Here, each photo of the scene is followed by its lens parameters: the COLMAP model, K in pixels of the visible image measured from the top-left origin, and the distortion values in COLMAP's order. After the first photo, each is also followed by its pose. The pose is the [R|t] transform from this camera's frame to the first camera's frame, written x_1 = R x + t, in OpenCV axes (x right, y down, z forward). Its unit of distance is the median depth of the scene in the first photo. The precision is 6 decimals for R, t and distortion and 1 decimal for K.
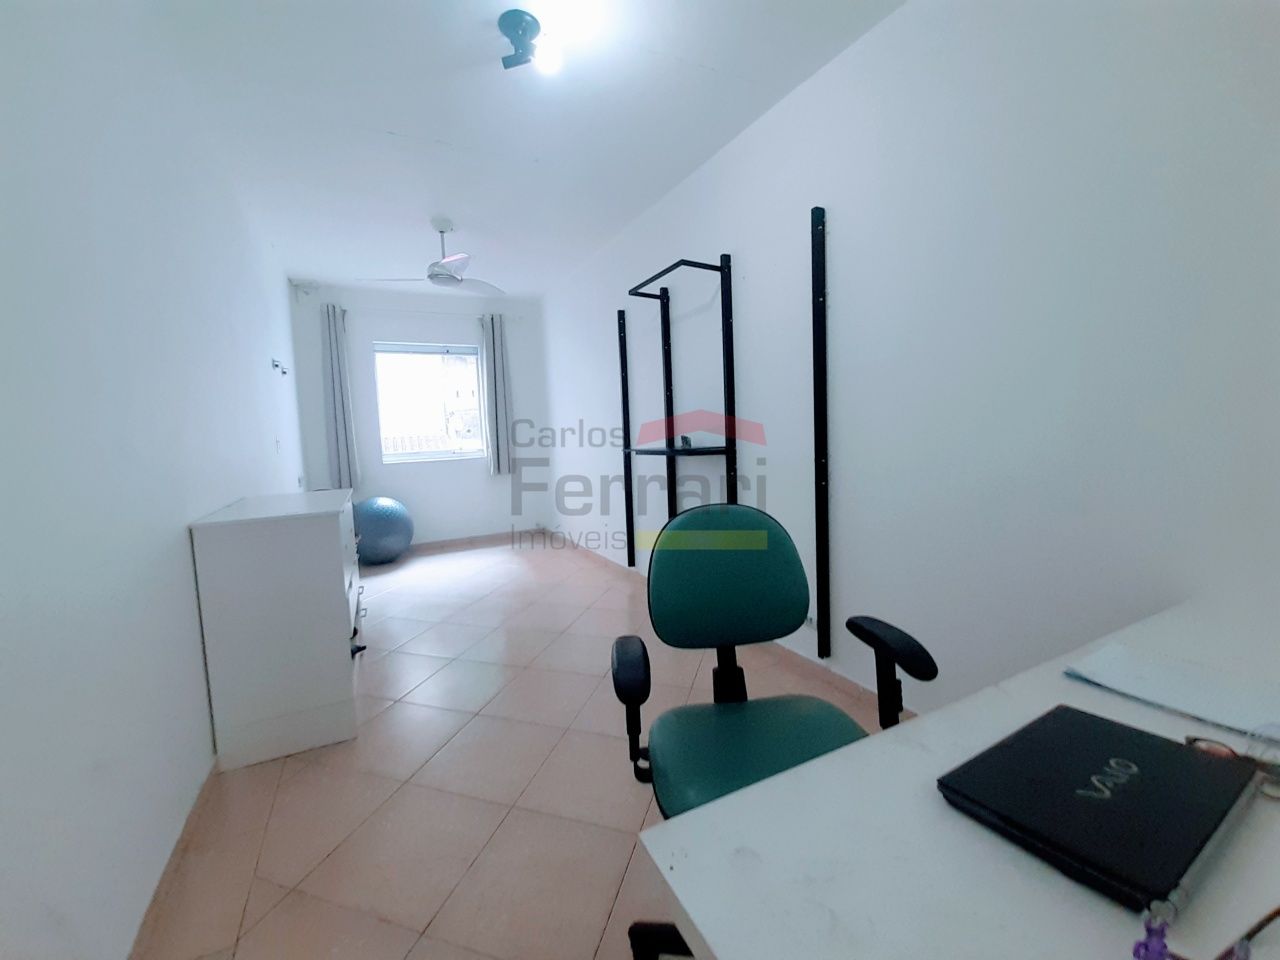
lens RADIAL K [[523.7, 0, 634.9], [0, 523.7, 479.1], [0, 0, 1]] dist [0.003142, -0.000376]
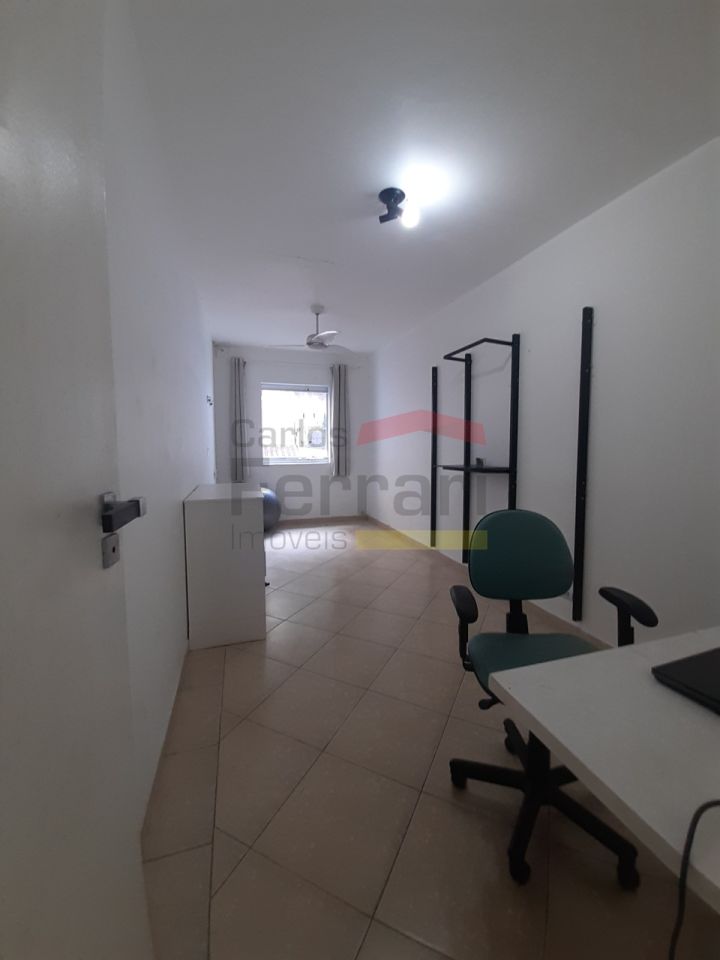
lens RADIAL K [[392.8, 0, 368.6], [0, 392.8, 477.2], [0, 0, 1]] dist [0.003142, -0.000376]
pose [[0.988767, 0.053124, -0.139703, -0.054543], [-0.054264, 0.998517, -0.004363, -0.010793], [0.139264, 0.011895, 0.990184, -0.112377]]
